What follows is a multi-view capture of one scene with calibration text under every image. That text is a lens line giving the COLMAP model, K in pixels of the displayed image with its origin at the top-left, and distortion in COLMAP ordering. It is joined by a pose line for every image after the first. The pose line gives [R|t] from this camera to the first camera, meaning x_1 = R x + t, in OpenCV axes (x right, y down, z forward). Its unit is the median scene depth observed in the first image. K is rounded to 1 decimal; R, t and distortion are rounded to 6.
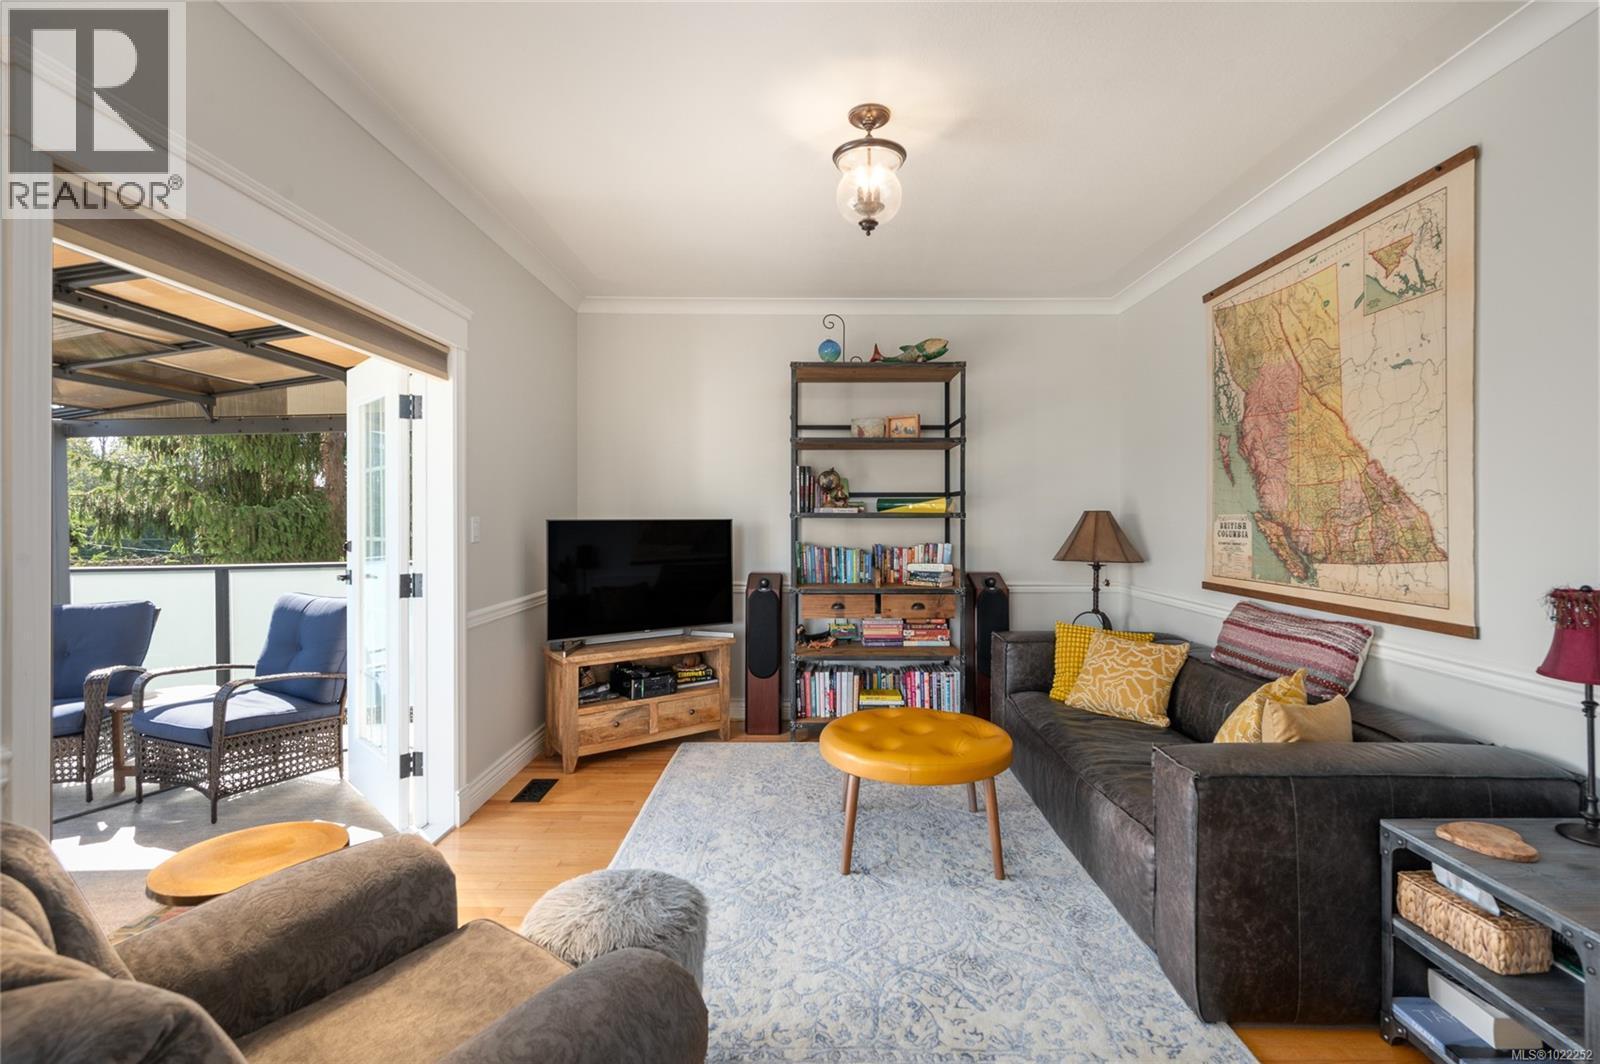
lens RADIAL K [[738.0, 0, 801.3], [0, 738.0, 518.0], [0, 0, 1]] dist [0.002832, -0.000018]
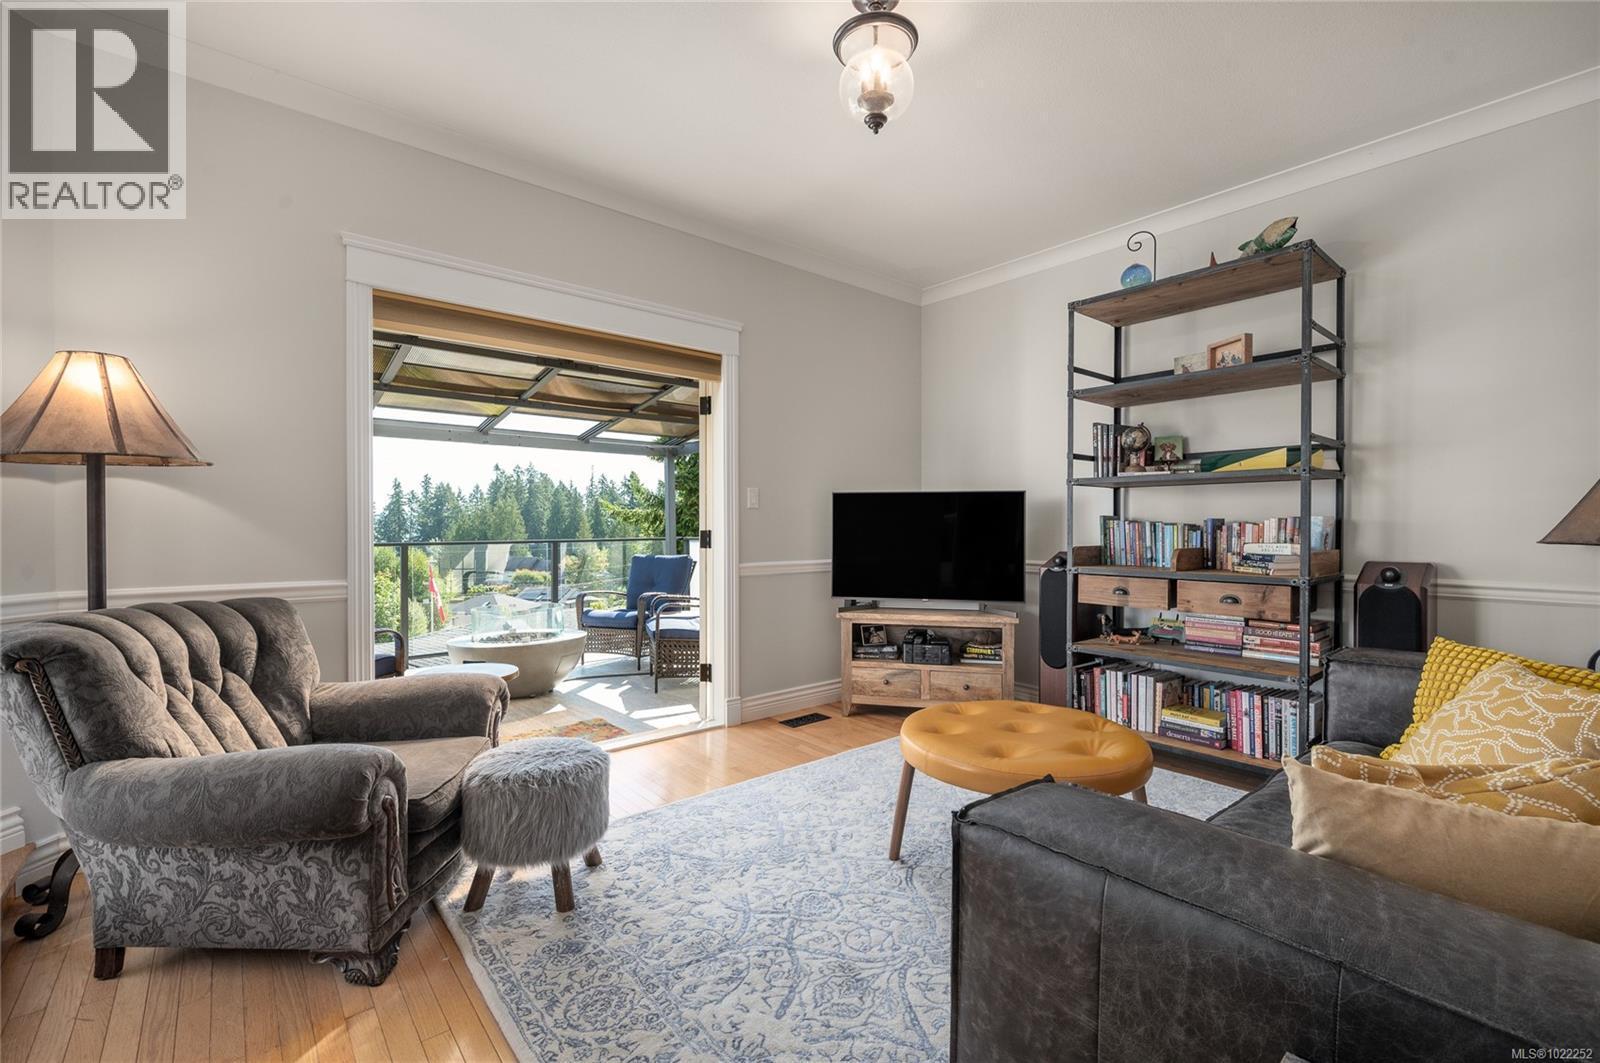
lens RADIAL K [[687.3, 0, 800.1], [0, 687.3, 533.0], [0, 0, 1]] dist [-0.001059, 0.000019]
pose [[0.647579, 0.011482, -0.761912, 0.390536], [-0.006704, 0.999934, 0.009370, 0.049777], [0.761969, -0.000960, 0.647613, 0.236142]]
